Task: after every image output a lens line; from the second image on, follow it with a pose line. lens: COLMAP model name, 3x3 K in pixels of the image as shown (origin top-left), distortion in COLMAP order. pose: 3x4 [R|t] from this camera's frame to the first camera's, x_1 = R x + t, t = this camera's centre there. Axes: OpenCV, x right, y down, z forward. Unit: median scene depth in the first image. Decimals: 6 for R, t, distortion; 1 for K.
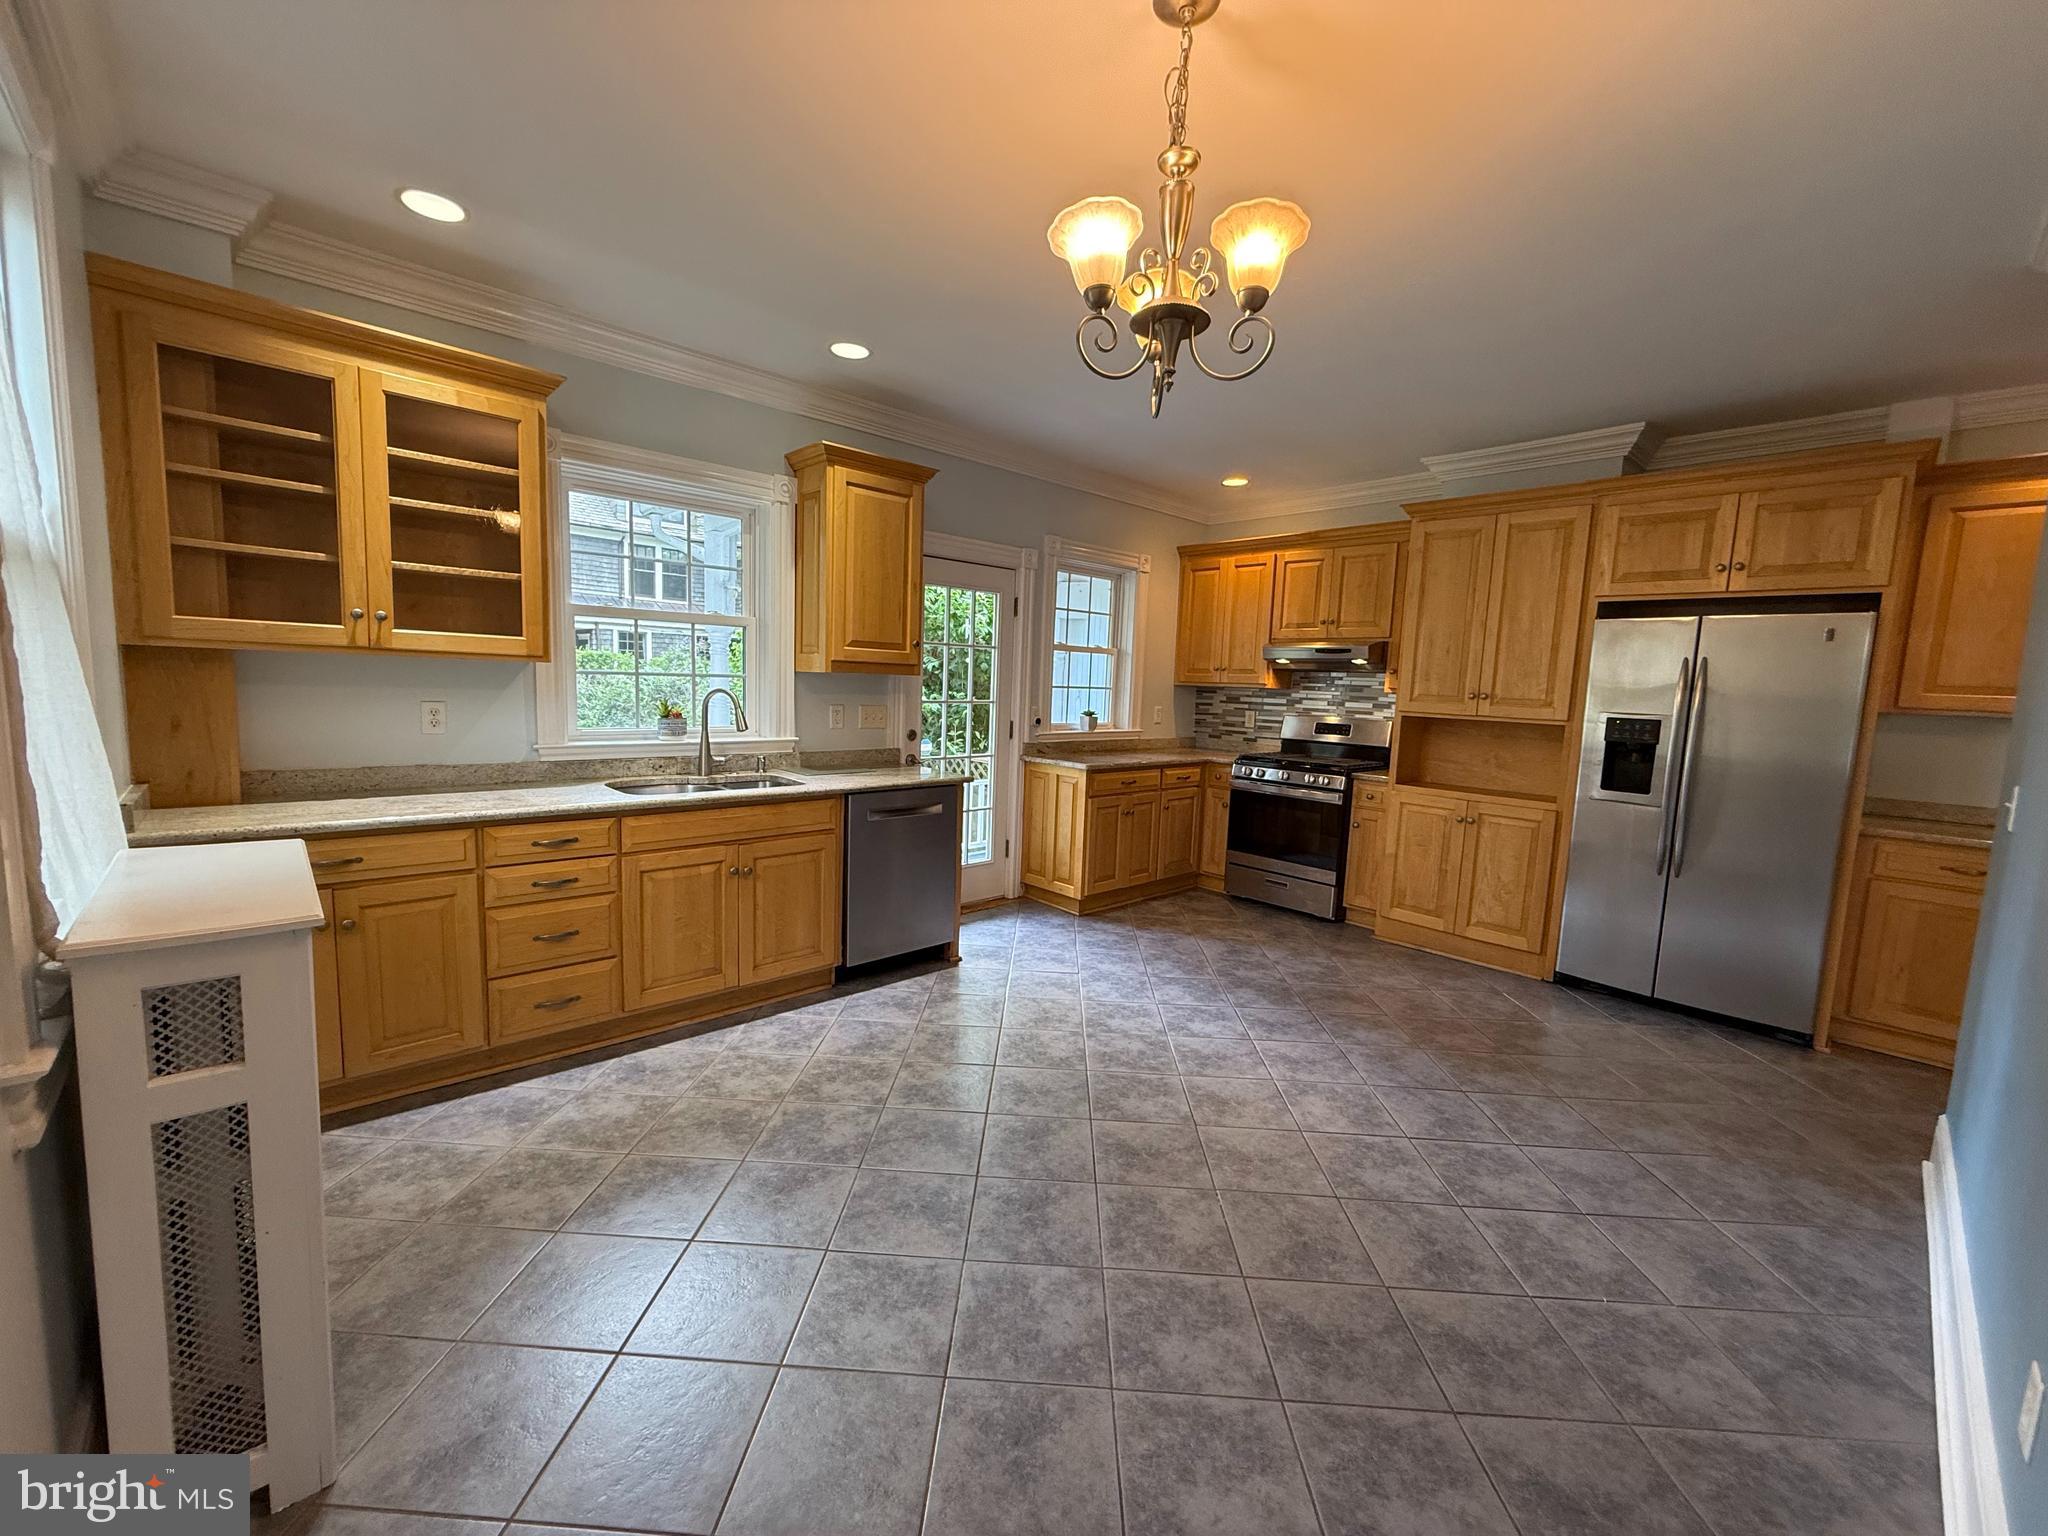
lens RADIAL K [[817.4, 0, 1023.4], [0, 817.4, 769.0], [0, 0, 1]] dist [-0.001915, 0.000880]
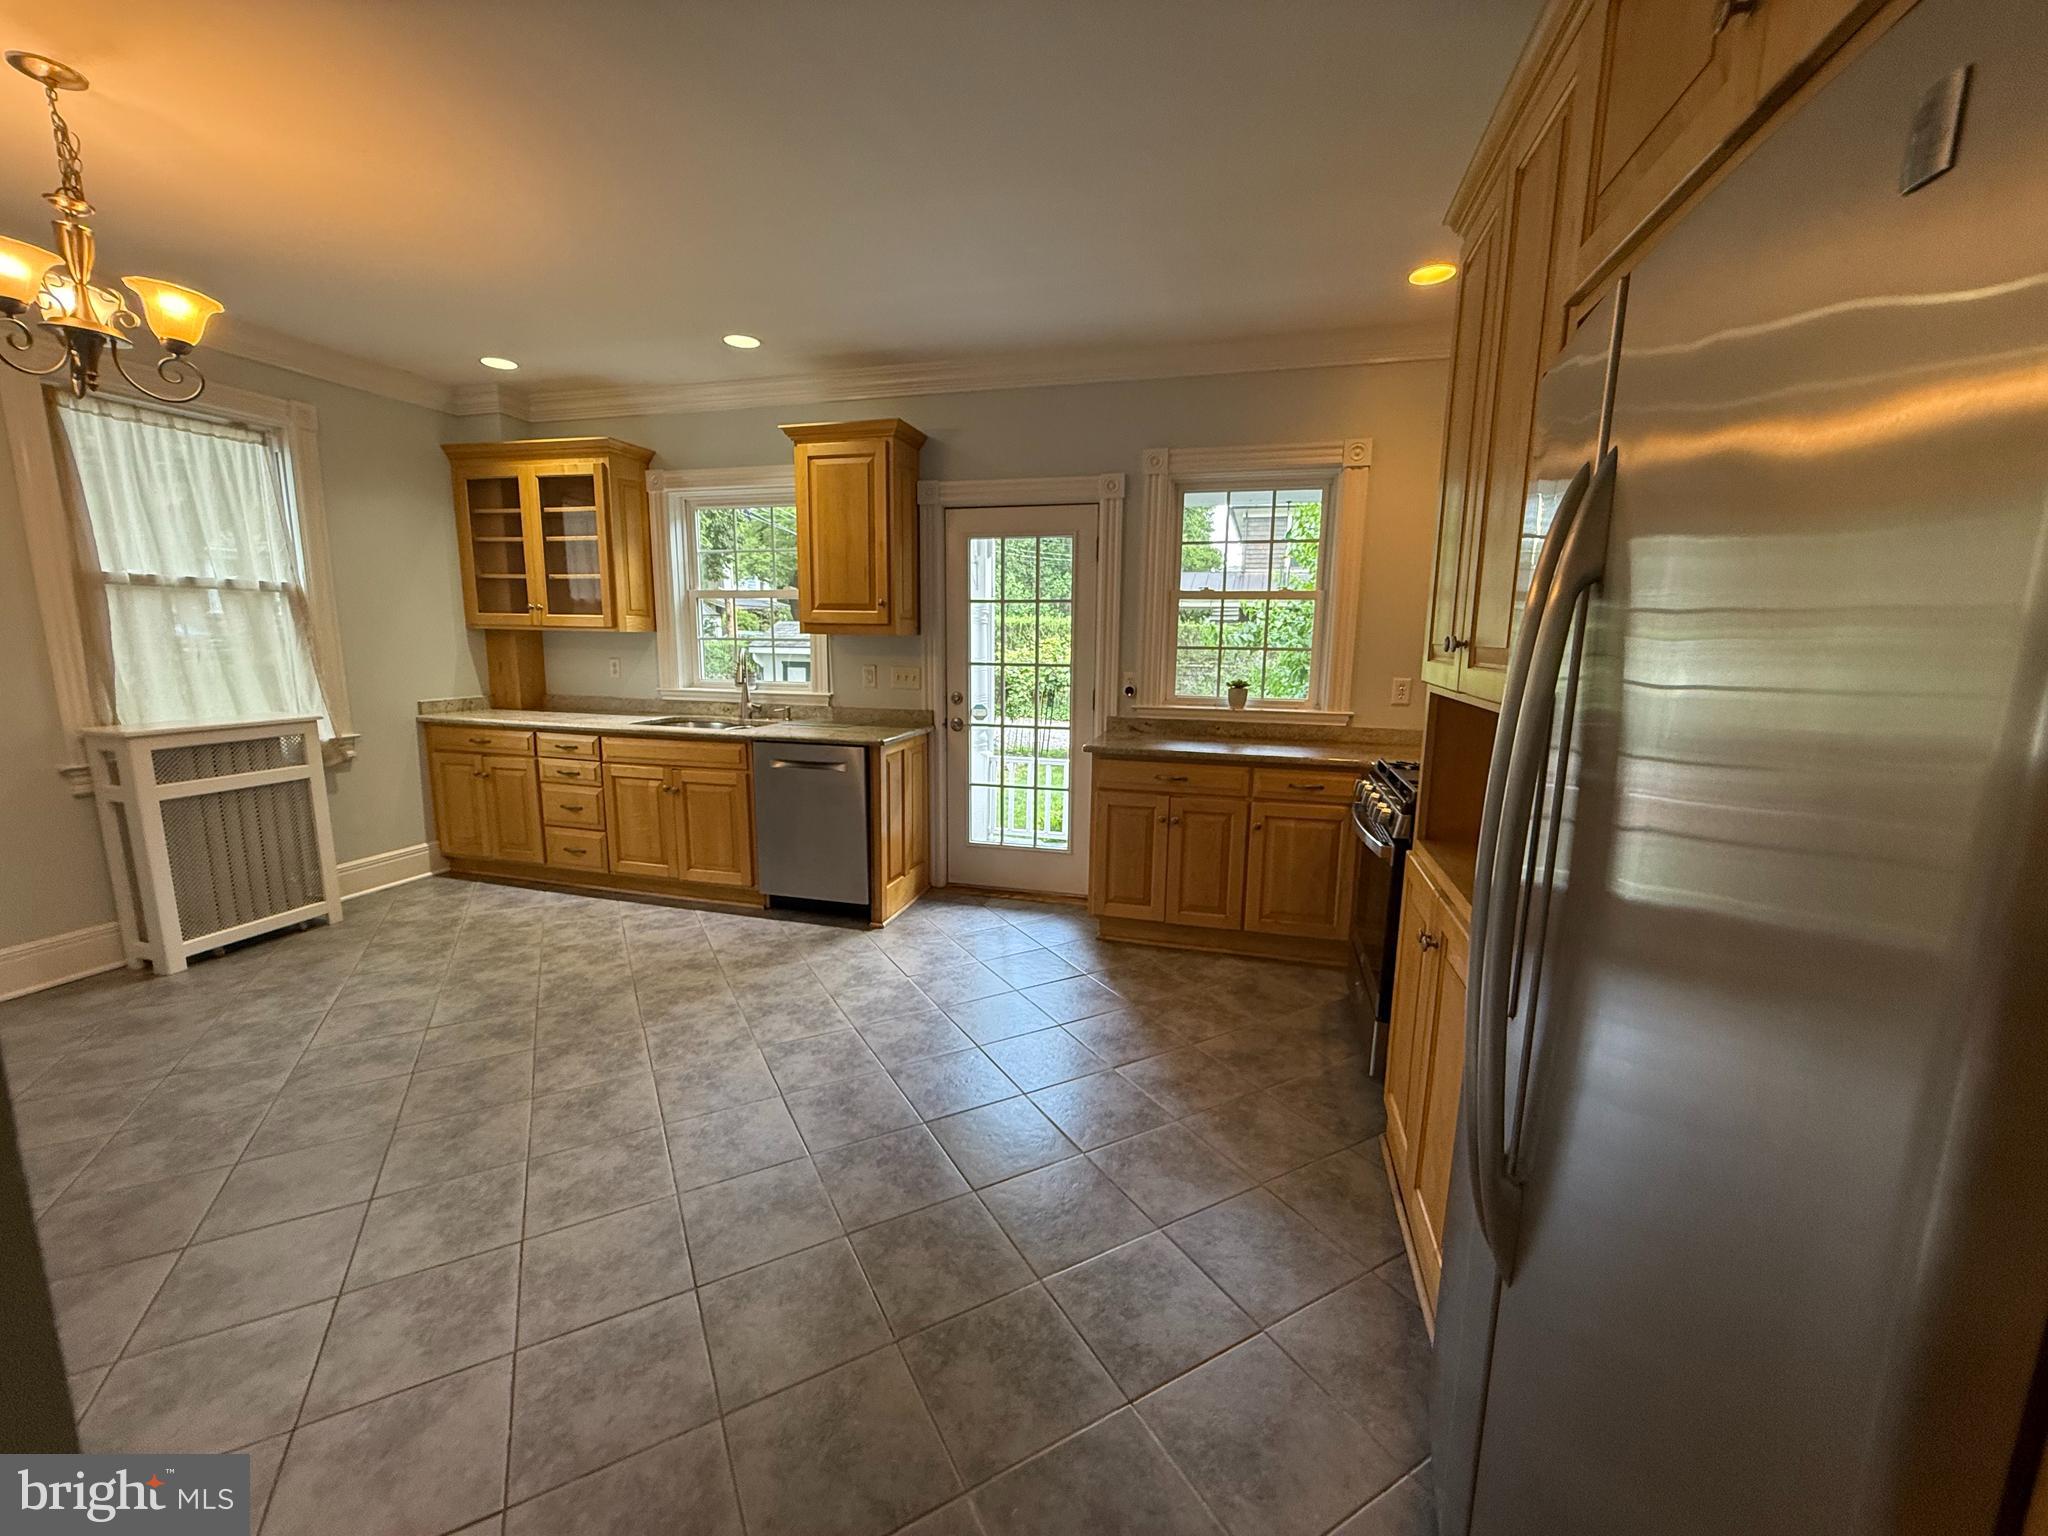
lens RADIAL K [[817.4, 0, 1019.6], [0, 817.4, 768.7], [0, 0, 1]] dist [-0.001915, 0.000880]
pose [[0.518689, 0.108582, -0.848040, 1.035042], [-0.088814, 0.993379, 0.072870, -0.050774], [0.850337, 0.037521, 0.524899, 0.792642]]
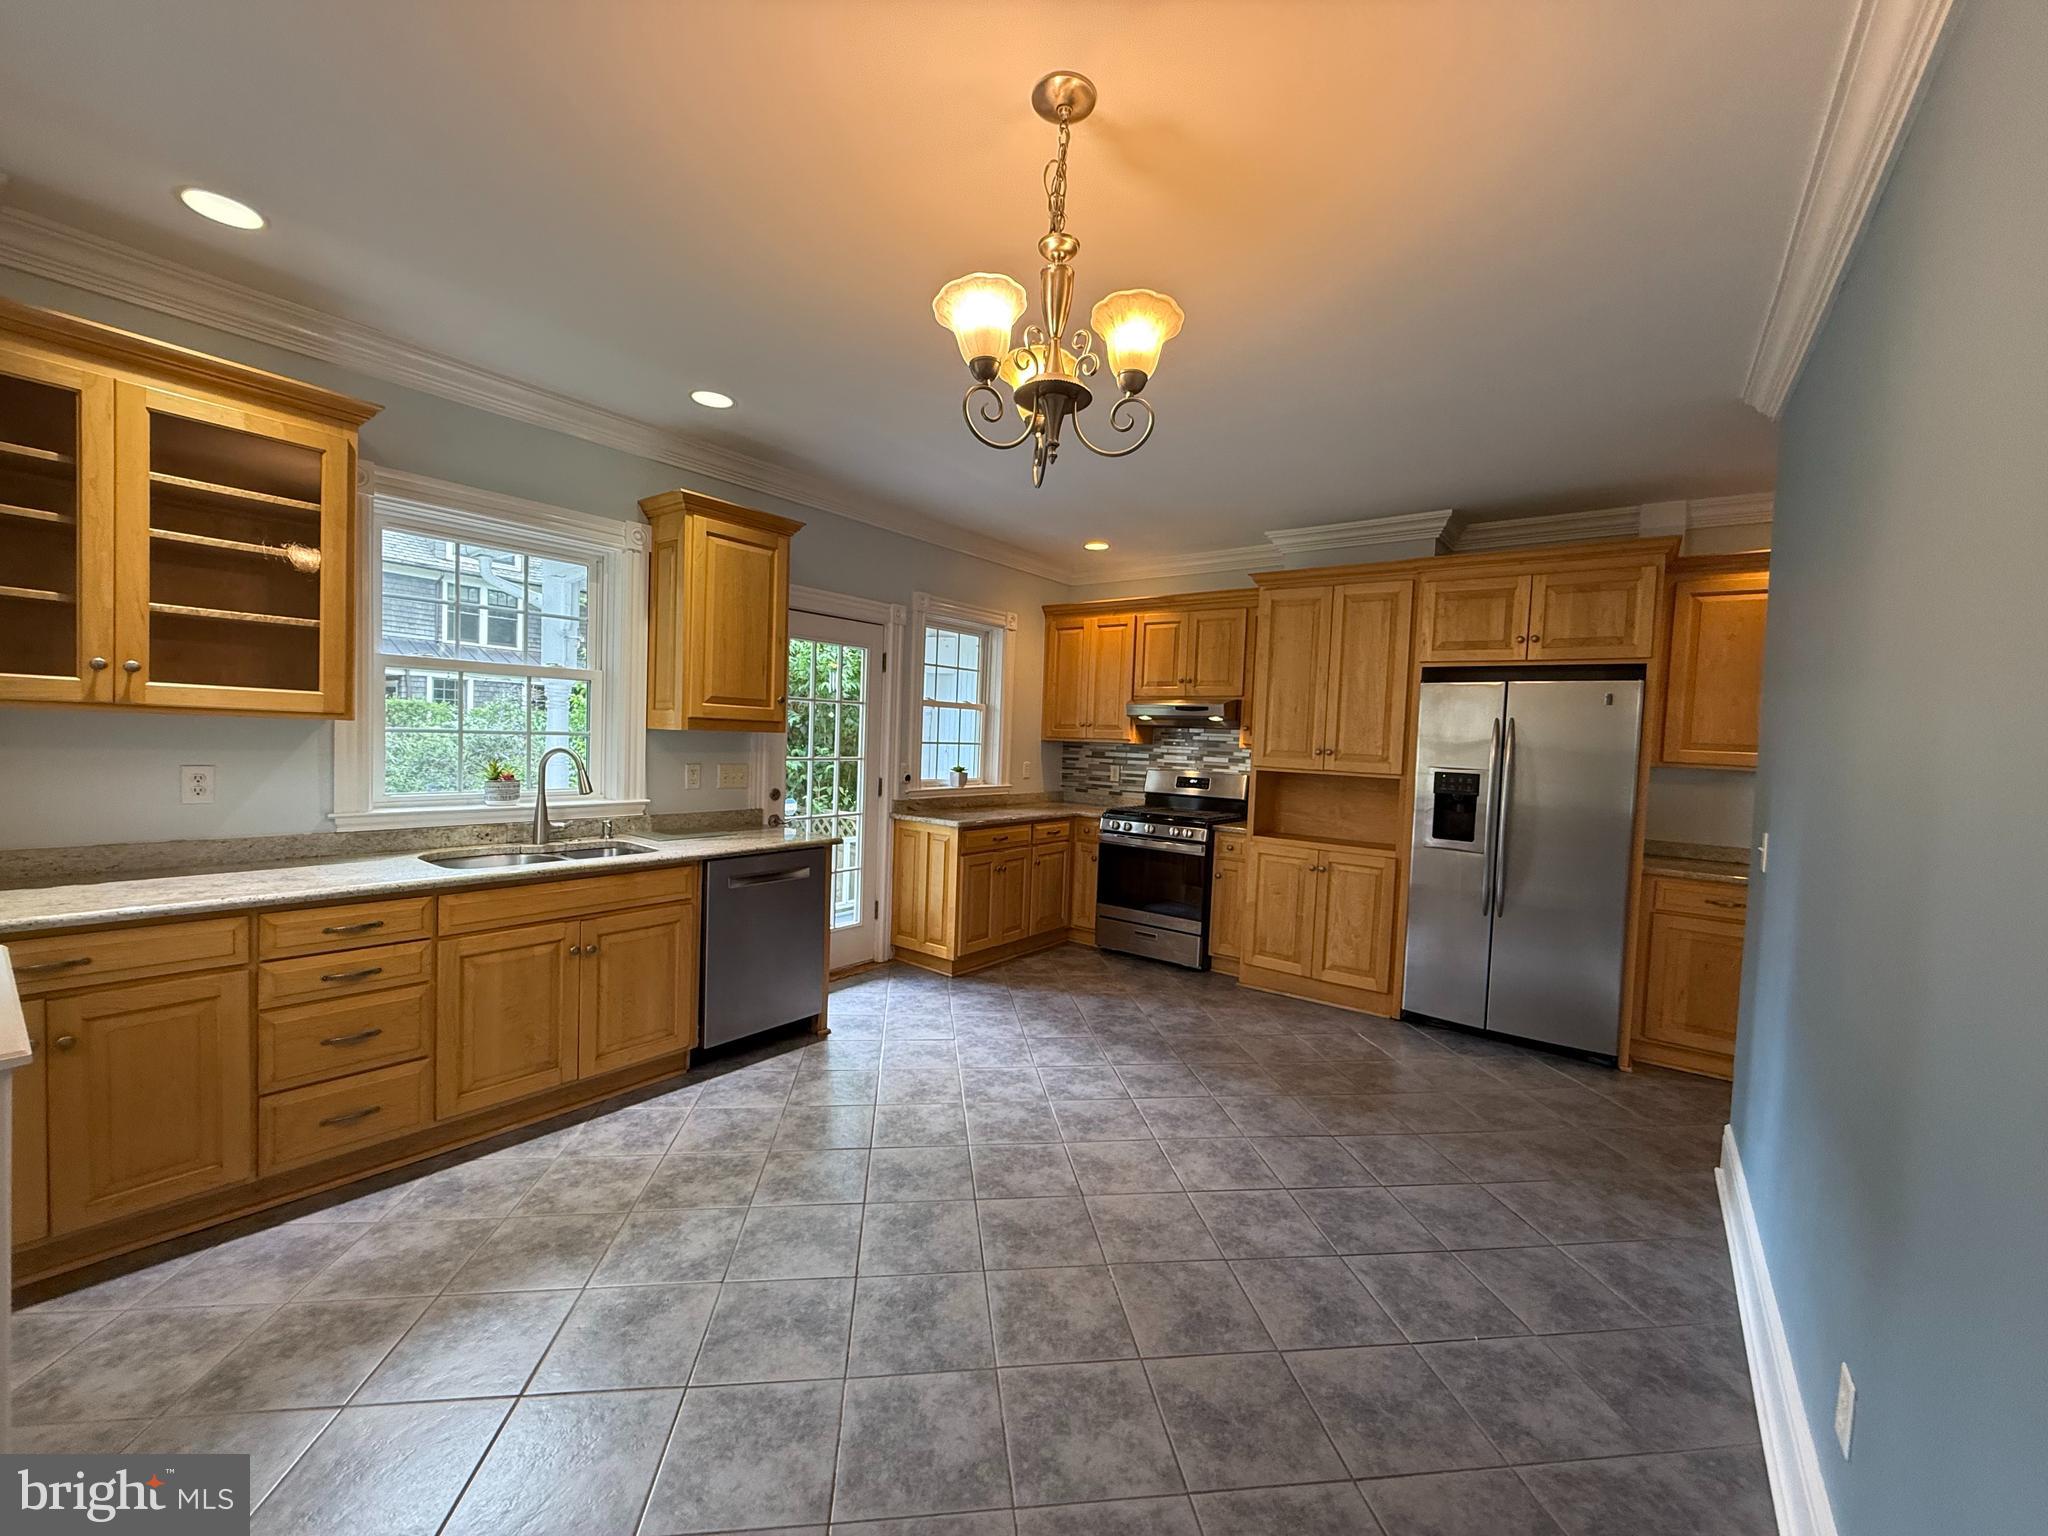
lens RADIAL K [[817.4, 0, 1023.6], [0, 817.4, 768.7], [0, 0, 1]] dist [-0.001915, 0.000880]
pose [[0.985778, -0.006889, 0.167911, -0.015350], [0.017362, 0.997988, -0.060986, -0.011824], [-0.167153, 0.063034, 0.983914, 0.016591]]
